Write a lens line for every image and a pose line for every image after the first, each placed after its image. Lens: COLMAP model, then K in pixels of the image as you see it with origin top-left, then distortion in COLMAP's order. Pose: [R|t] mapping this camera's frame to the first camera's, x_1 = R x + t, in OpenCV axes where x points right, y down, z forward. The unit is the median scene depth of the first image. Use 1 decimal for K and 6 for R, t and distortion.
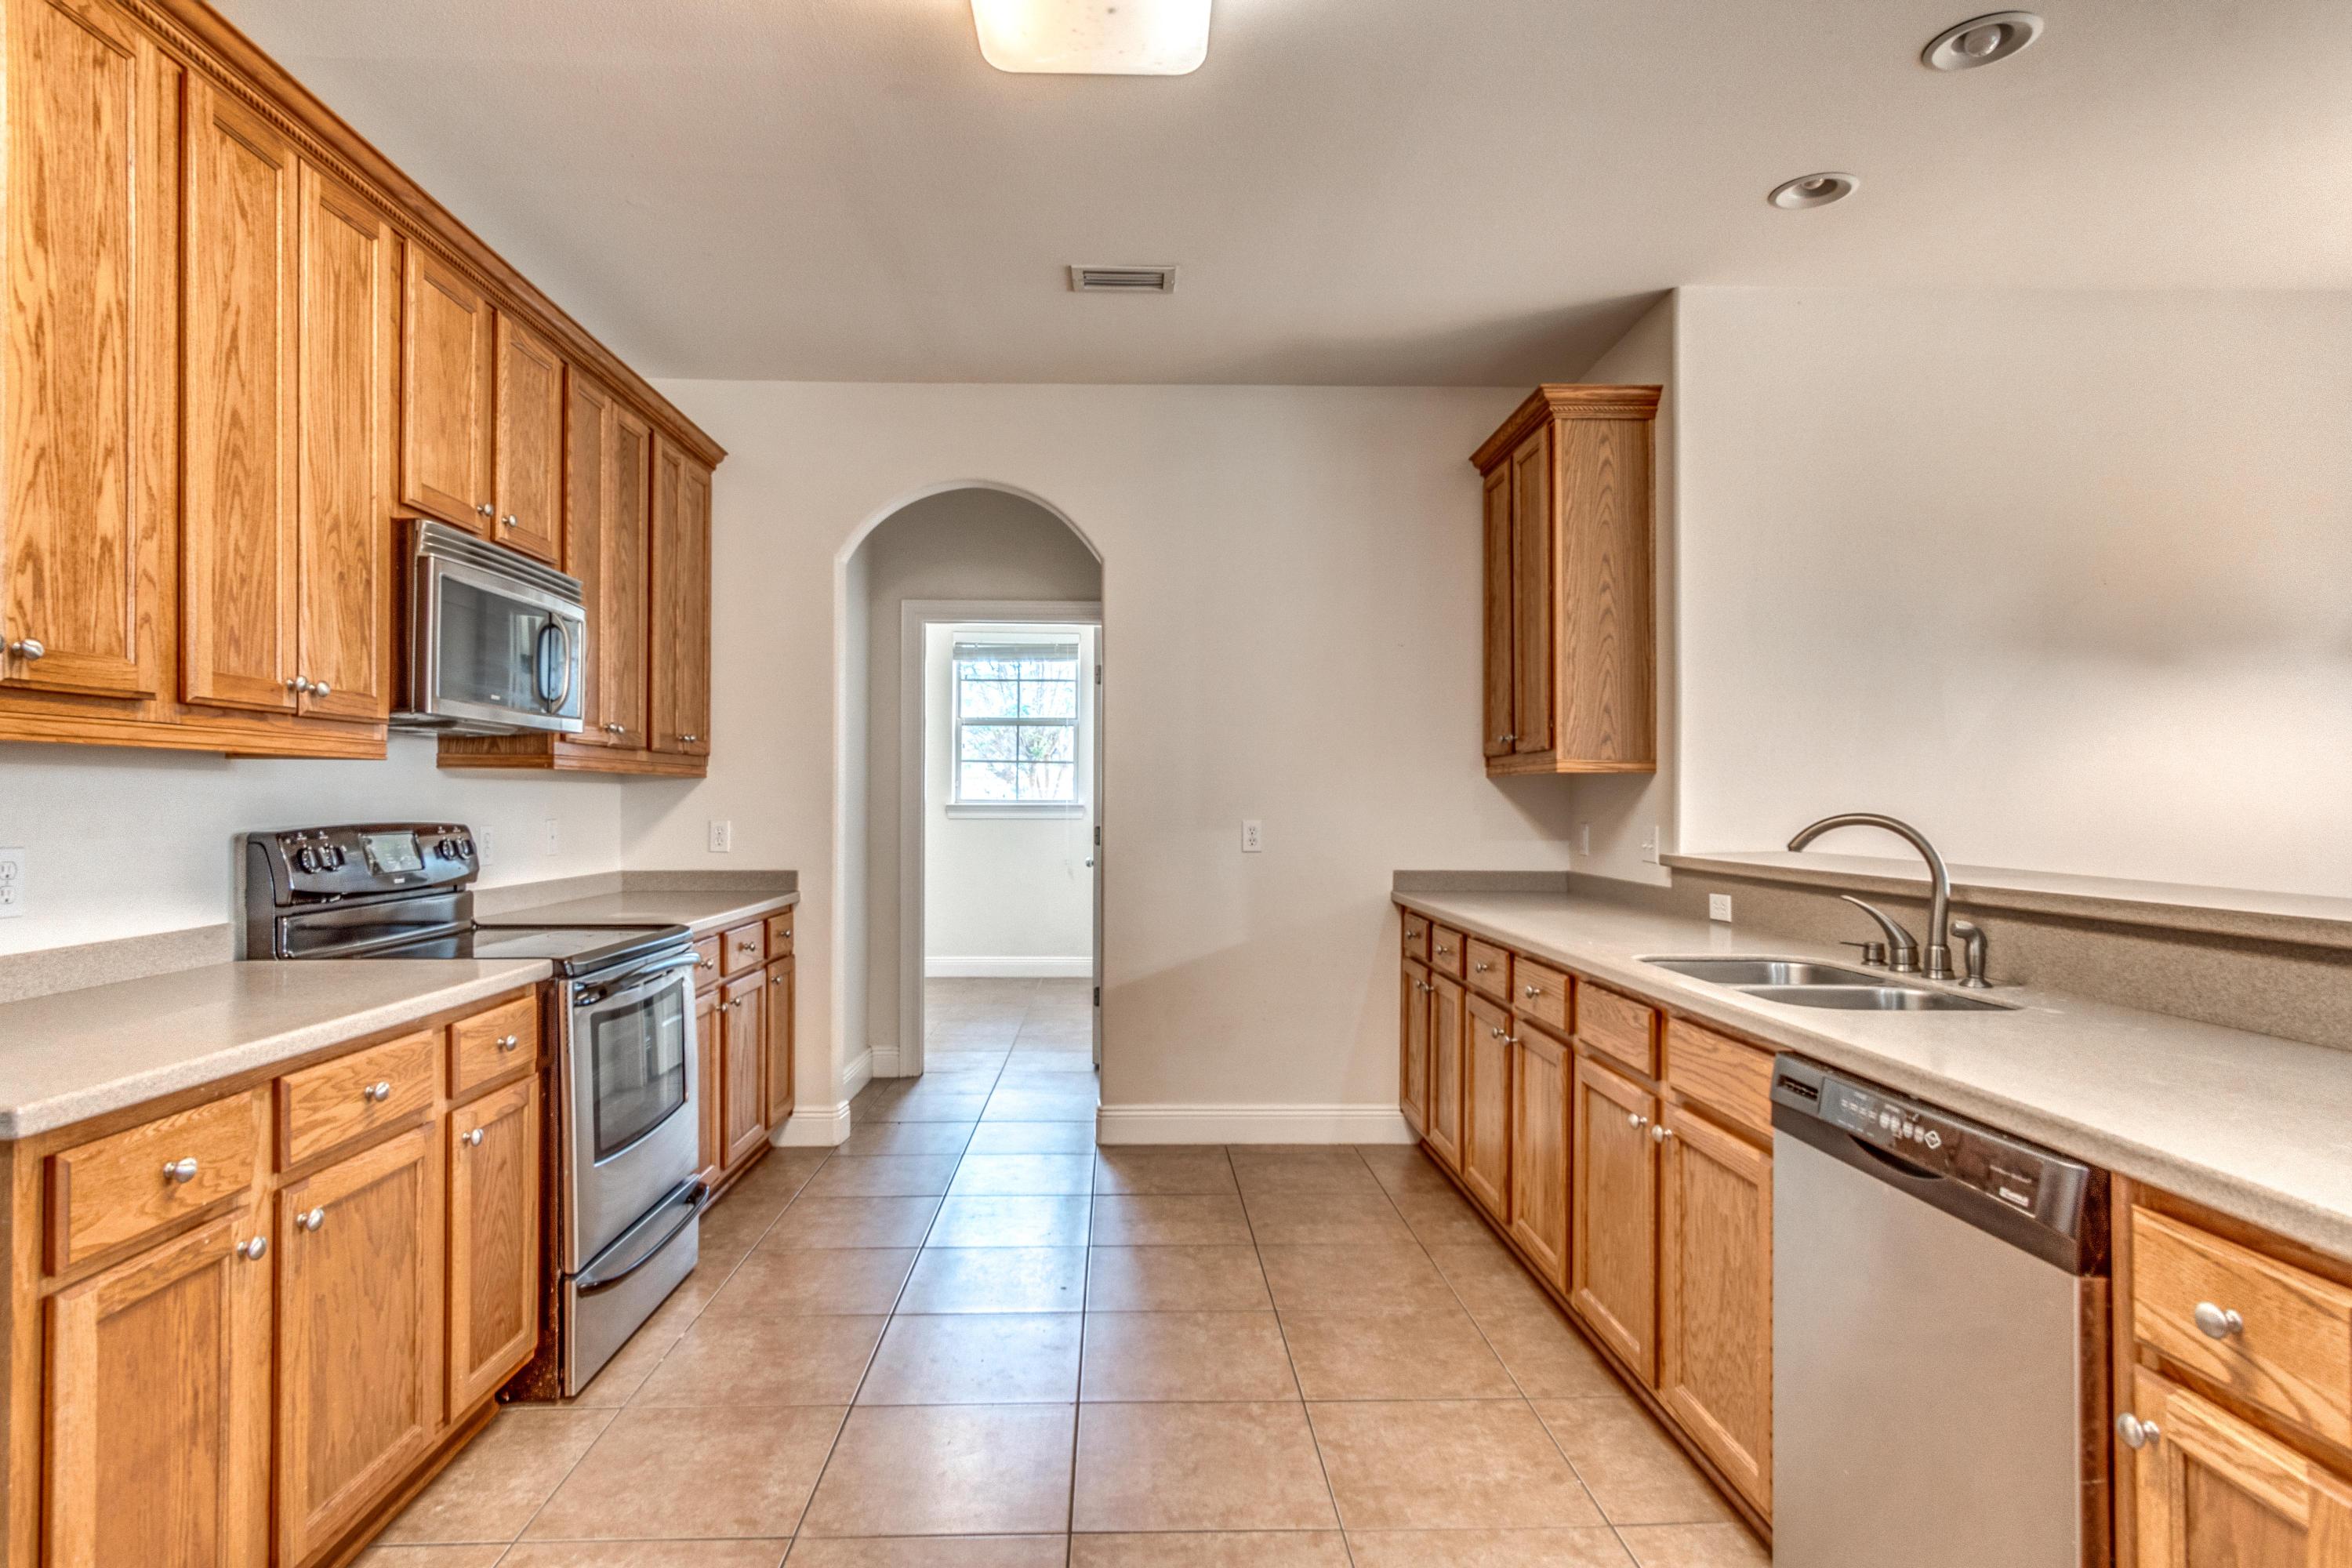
lens RADIAL K [[1284.3, 0, 1168.7], [0, 1284.3, 795.3], [0, 0, 1]] dist [0.001630, 0.000971]
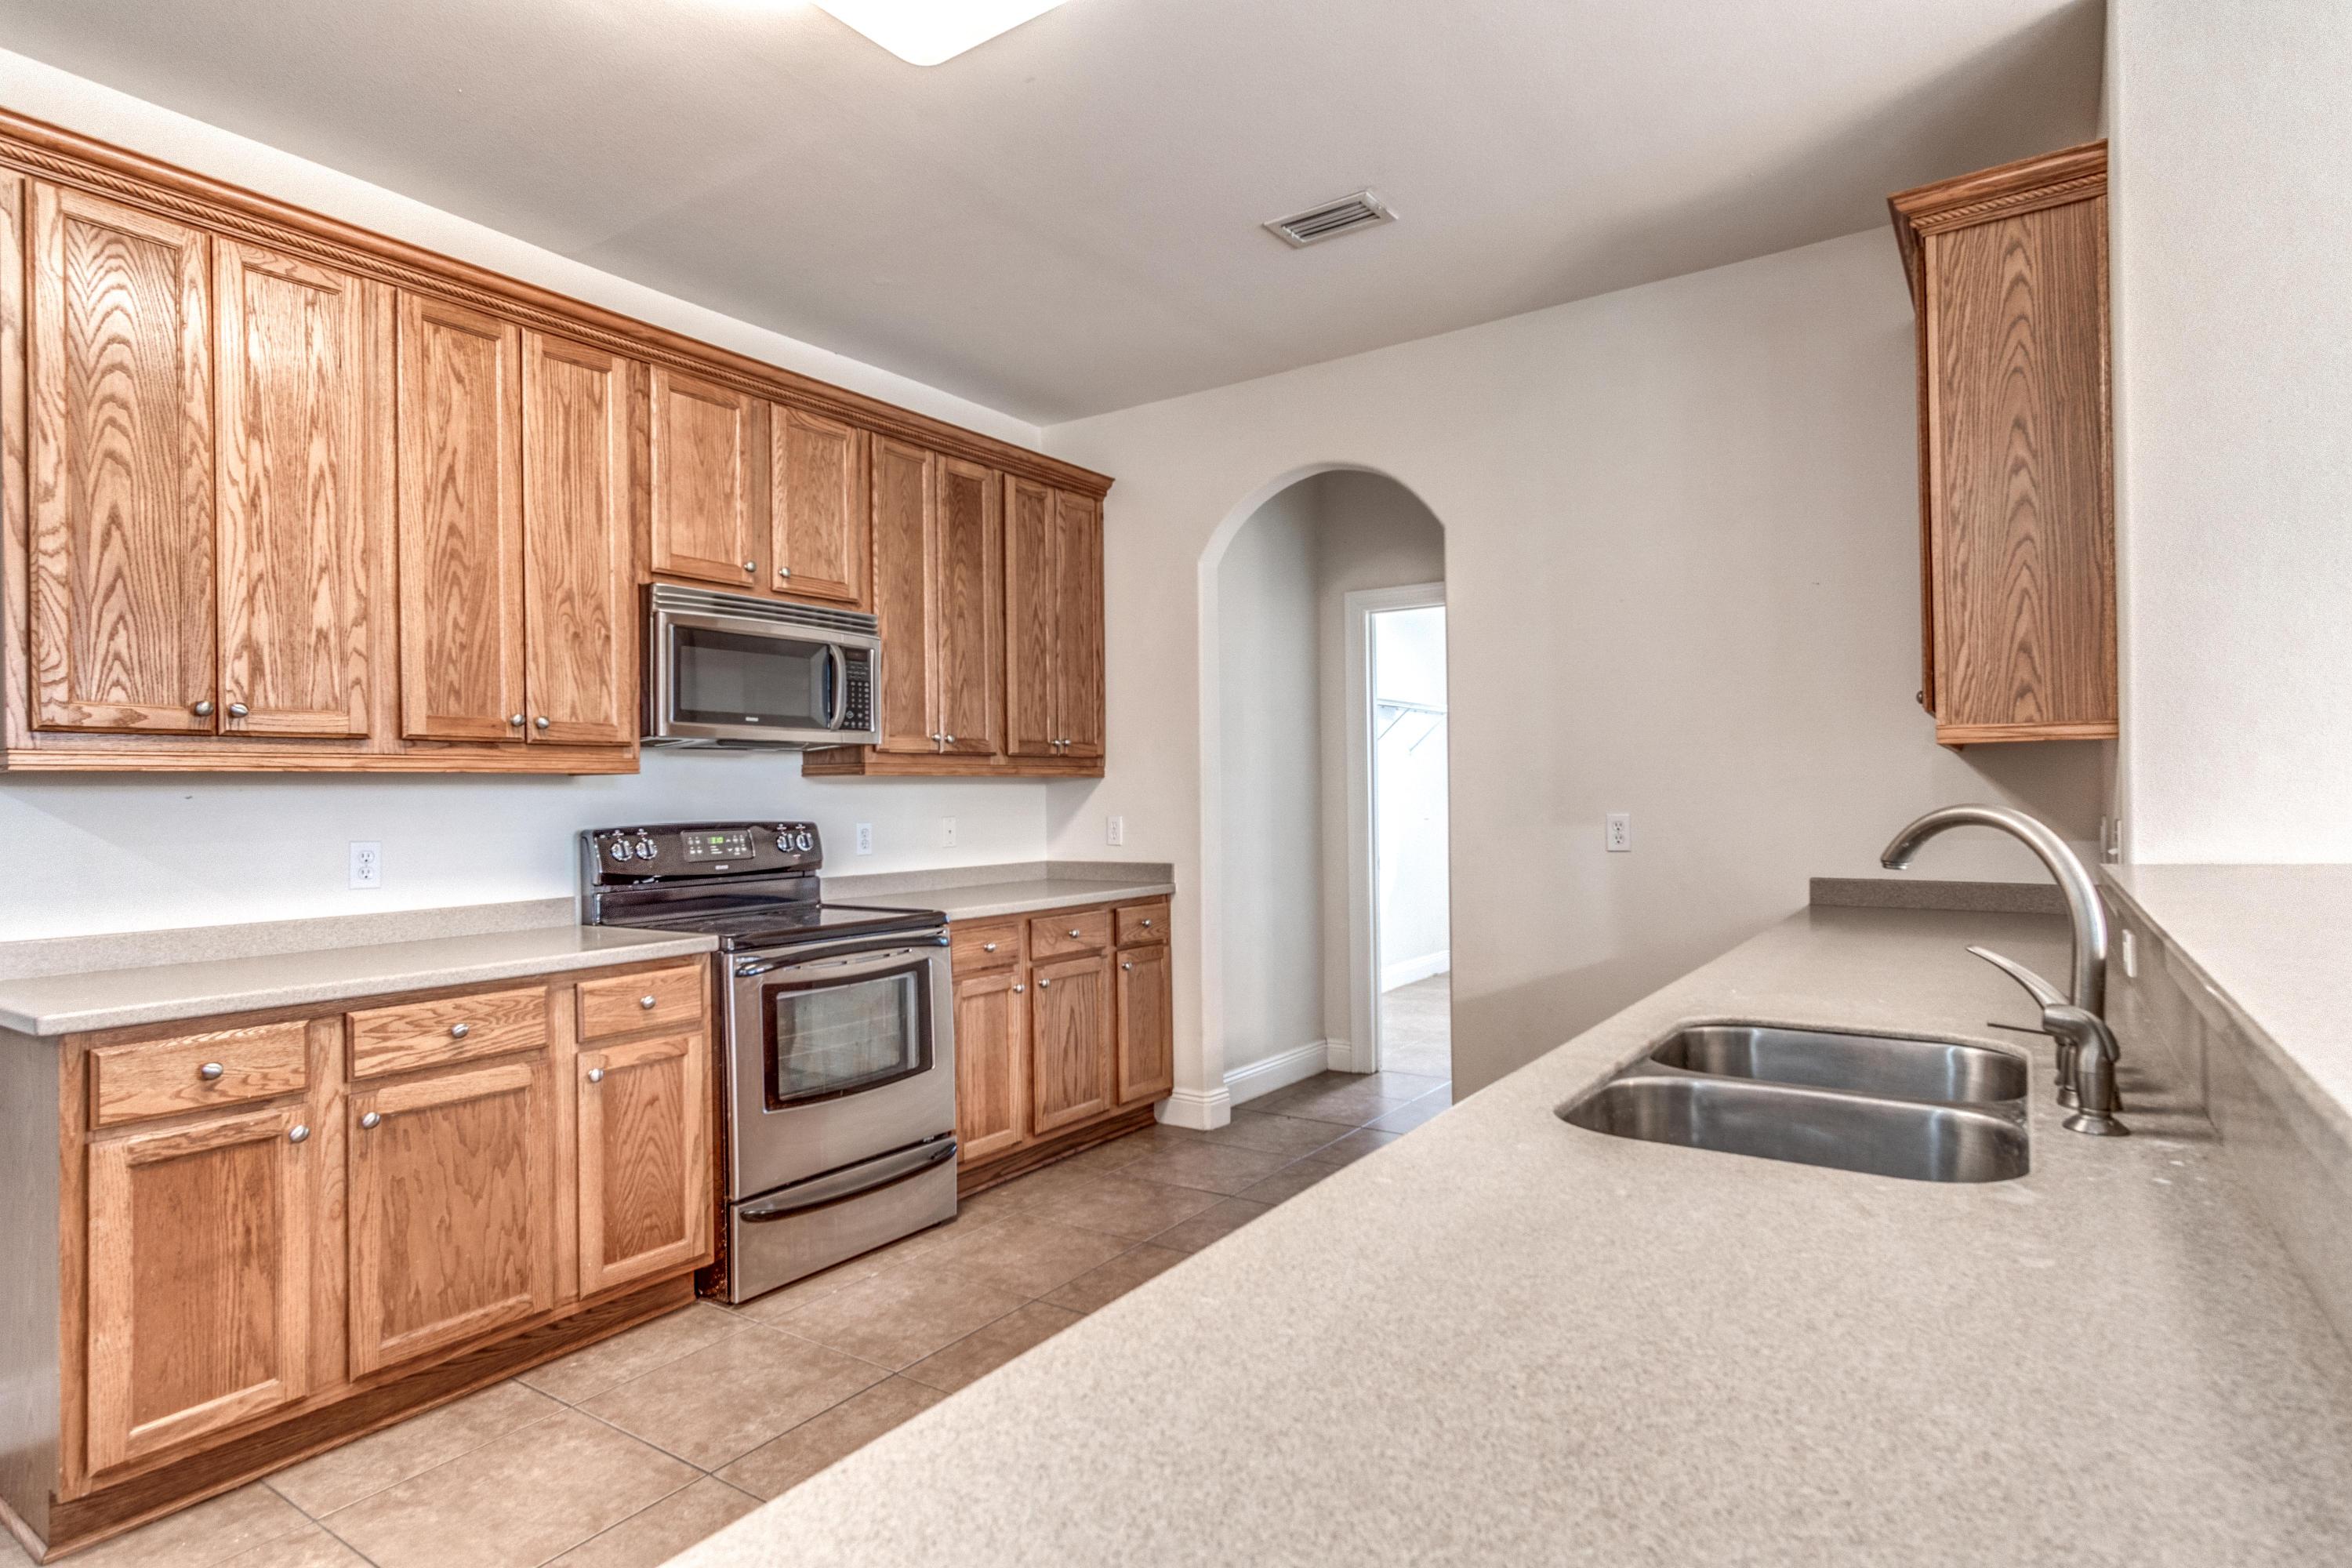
lens RADIAL K [[1238.2, 0, 1165.8], [0, 1238.2, 787.2], [0, 0, 1]] dist [0.002577, 0.000366]
pose [[0.803197, -0.017369, -0.595460, 0.638187], [0.018199, 0.999824, -0.004616, 0.001503], [0.595435, -0.007129, 0.803372, 0.369079]]
